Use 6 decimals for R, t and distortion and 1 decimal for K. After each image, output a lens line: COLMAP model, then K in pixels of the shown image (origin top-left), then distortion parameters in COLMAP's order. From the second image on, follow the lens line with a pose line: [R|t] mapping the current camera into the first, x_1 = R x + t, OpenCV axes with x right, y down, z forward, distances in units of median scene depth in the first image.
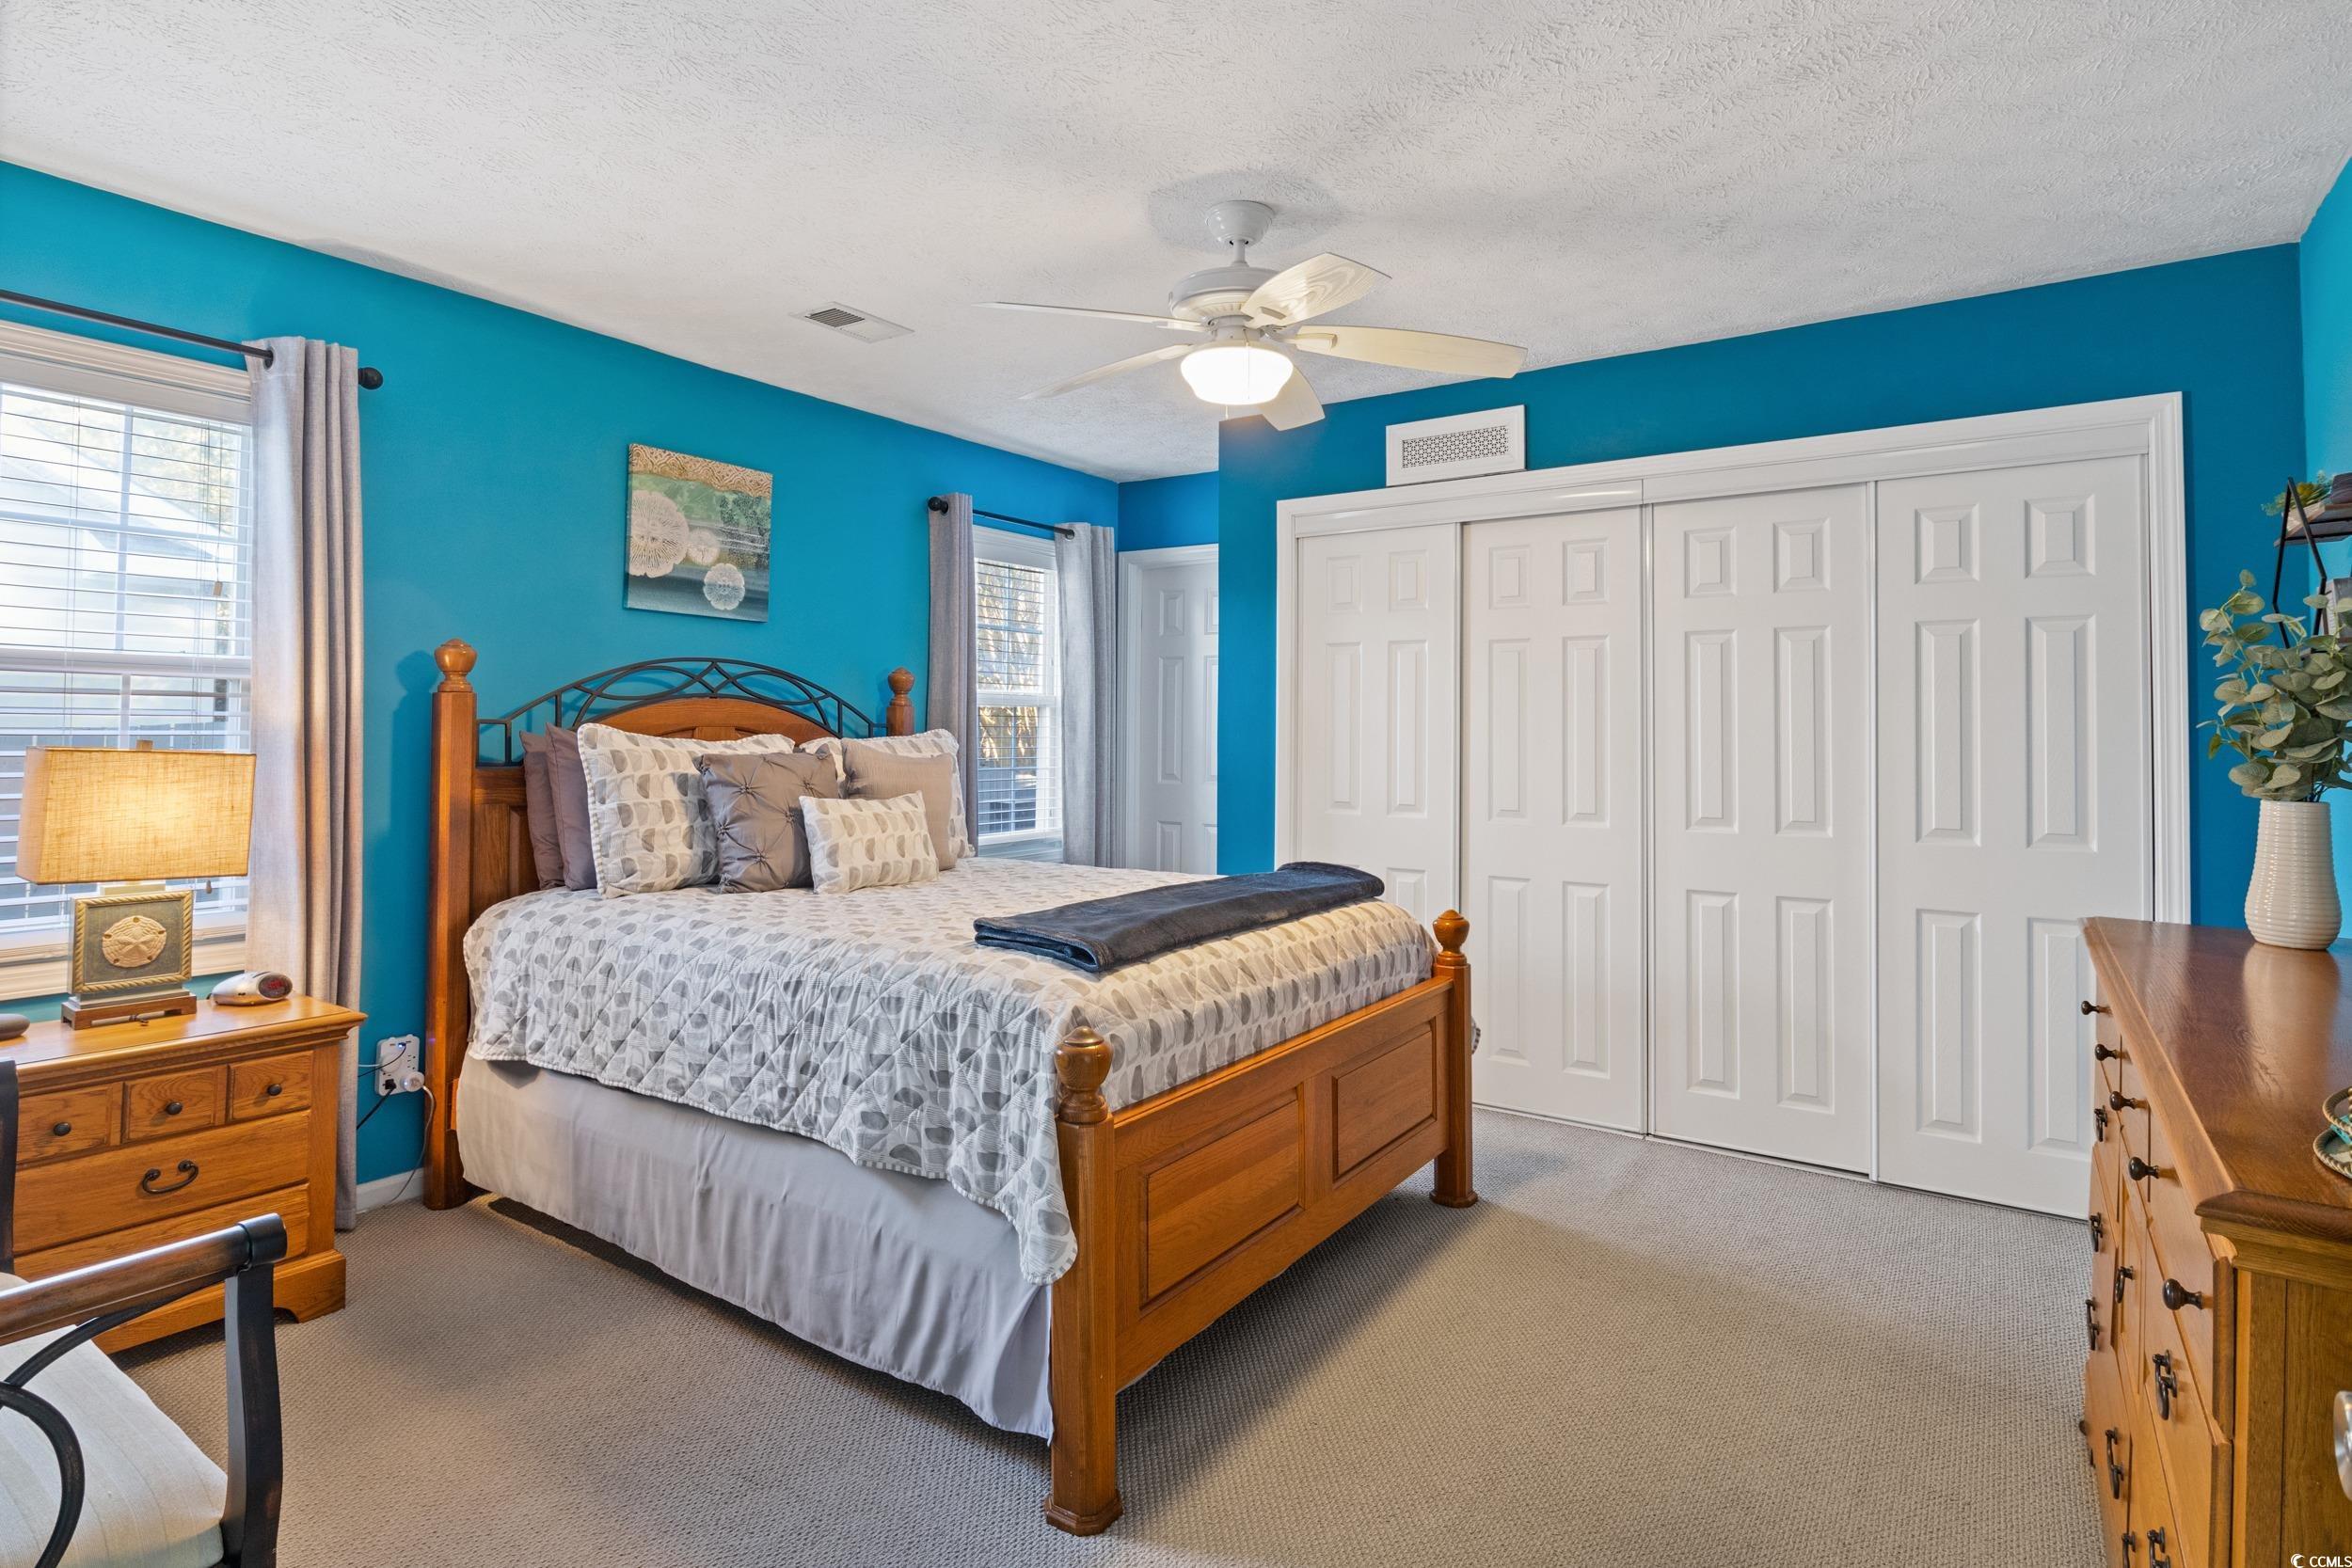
lens RADIAL K [[1200.1, 0, 1174.0], [0, 1200.1, 774.4], [0, 0, 1]] dist [-0.005171, -0.001101]
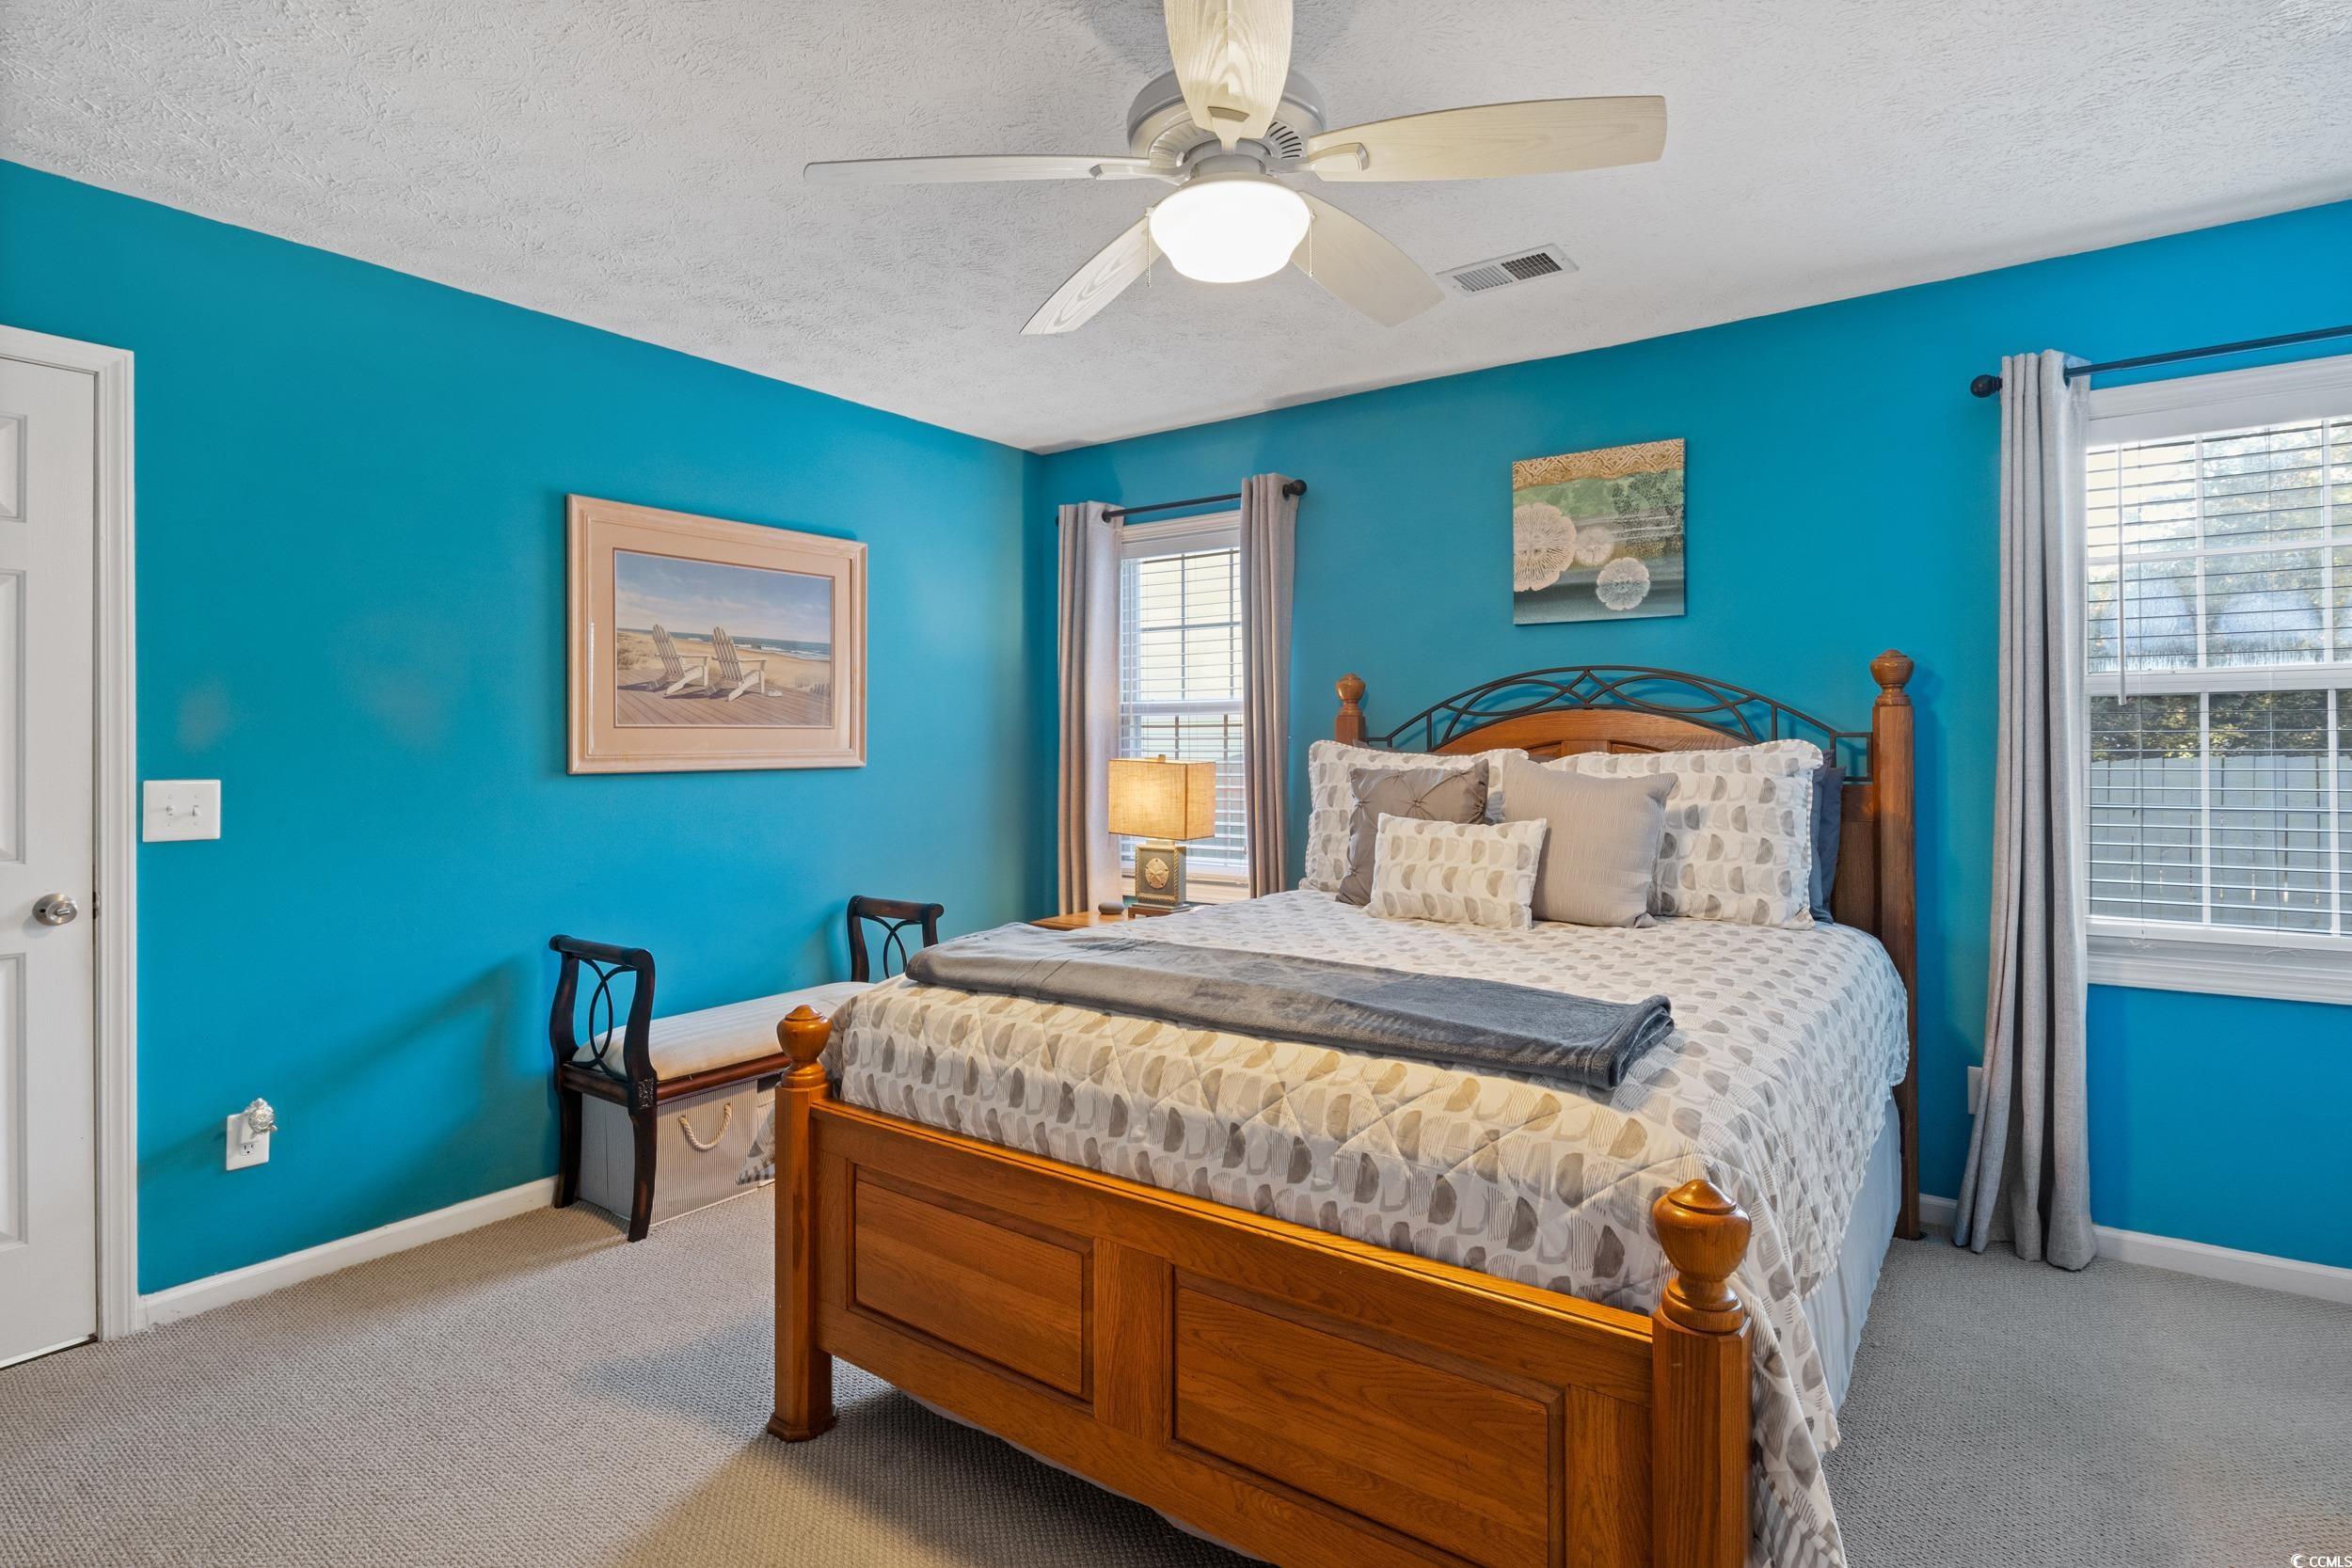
lens RADIAL K [[1200.1, 0, 1174.4], [0, 1200.1, 769.9], [0, 0, 1]] dist [-0.005171, -0.001101]
pose [[-0.026266, 0.015349, -0.999537, 0.554272], [-0.027895, 0.999482, 0.016081, -0.023240], [0.999266, 0.028304, -0.025824, 0.718561]]
